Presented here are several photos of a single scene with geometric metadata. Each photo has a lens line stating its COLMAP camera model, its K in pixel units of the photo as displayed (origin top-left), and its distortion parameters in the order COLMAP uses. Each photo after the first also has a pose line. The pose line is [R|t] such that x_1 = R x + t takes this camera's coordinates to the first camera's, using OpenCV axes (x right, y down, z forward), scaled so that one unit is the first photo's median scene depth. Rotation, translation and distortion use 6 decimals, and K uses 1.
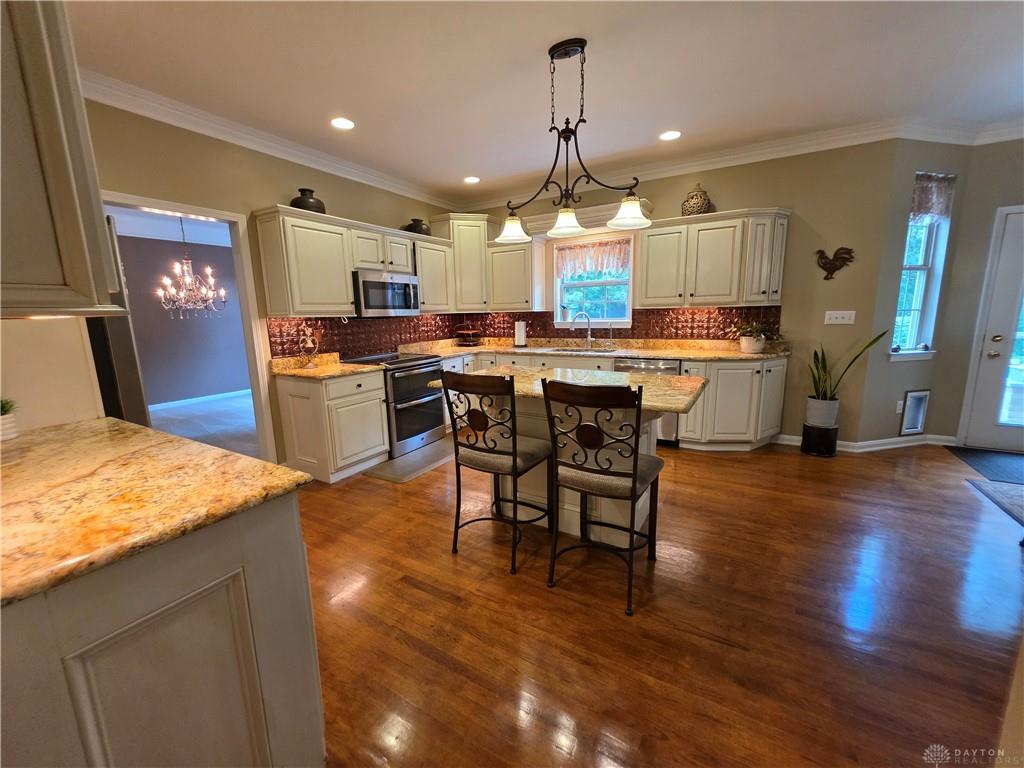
lens RADIAL K [[410.4, 0, 515.5], [0, 410.4, 384.6], [0, 0, 1]] dist [0.001995, -0.000474]
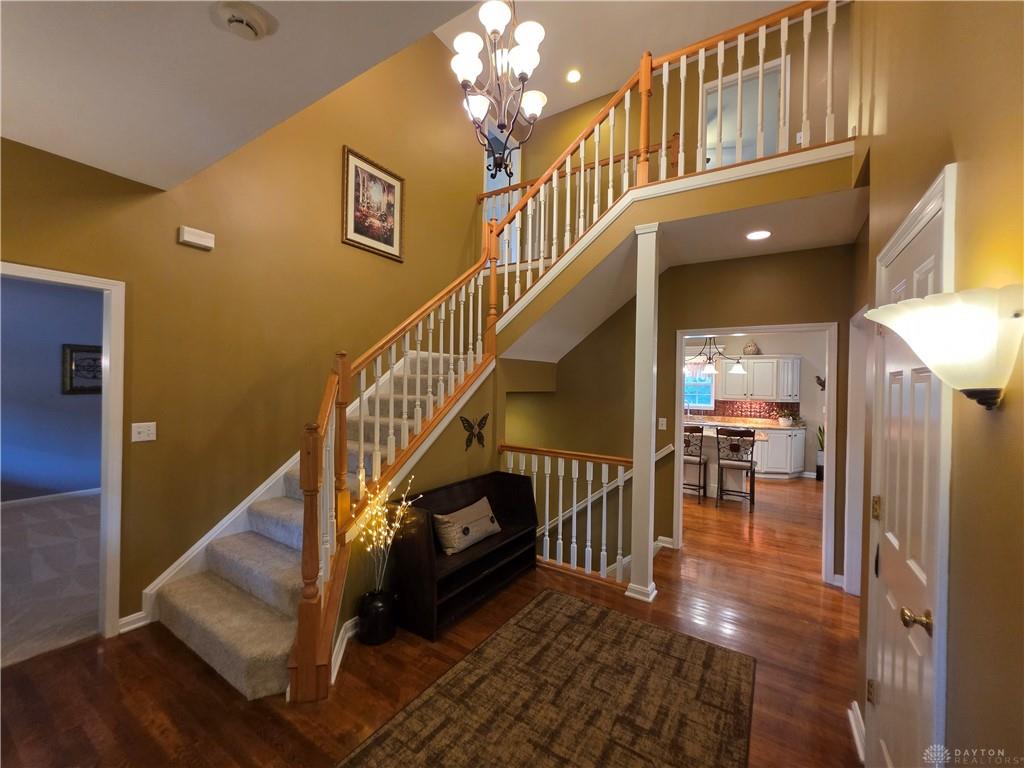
lens RADIAL K [[410.4, 0, 509.0], [0, 410.4, 385.0], [0, 0, 1]] dist [0.001995, -0.000474]
pose [[0.997412, 0.040811, -0.059184, -0.601074], [-0.050368, 0.984117, -0.170225, 0.123476], [0.051297, 0.172765, 0.983626, -0.976862]]
